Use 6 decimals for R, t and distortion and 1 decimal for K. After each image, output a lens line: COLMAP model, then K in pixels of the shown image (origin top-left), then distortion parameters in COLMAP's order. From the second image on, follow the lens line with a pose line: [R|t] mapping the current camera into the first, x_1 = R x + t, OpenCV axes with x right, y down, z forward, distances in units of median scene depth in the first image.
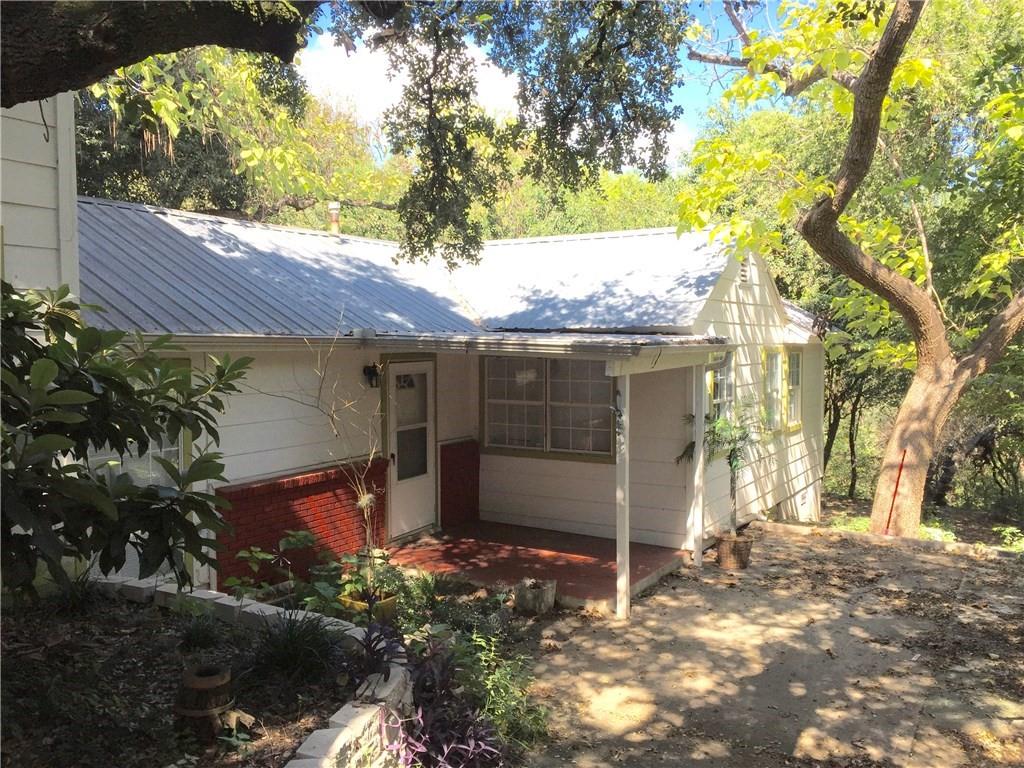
lens RADIAL K [[874.3, 0, 512.8], [0, 874.3, 384.6], [0, 0, 1]] dist [0.056854, -0.076262]
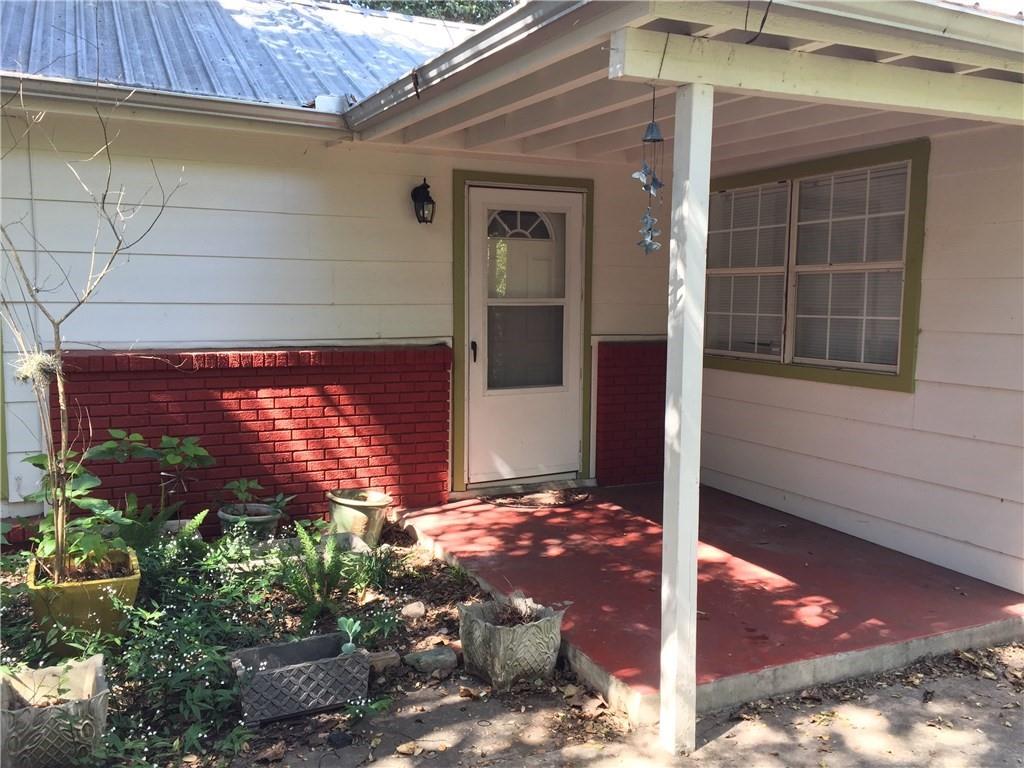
lens RADIAL K [[874.3, 0, 510.6], [0, 874.3, 381.8], [0, 0, 1]] dist [0.056854, -0.076262]
pose [[0.828628, 0.064669, -0.556052, 0.227416], [-0.041200, 0.997656, 0.054632, 0.076973], [0.558282, -0.022360, 0.829350, 0.553985]]
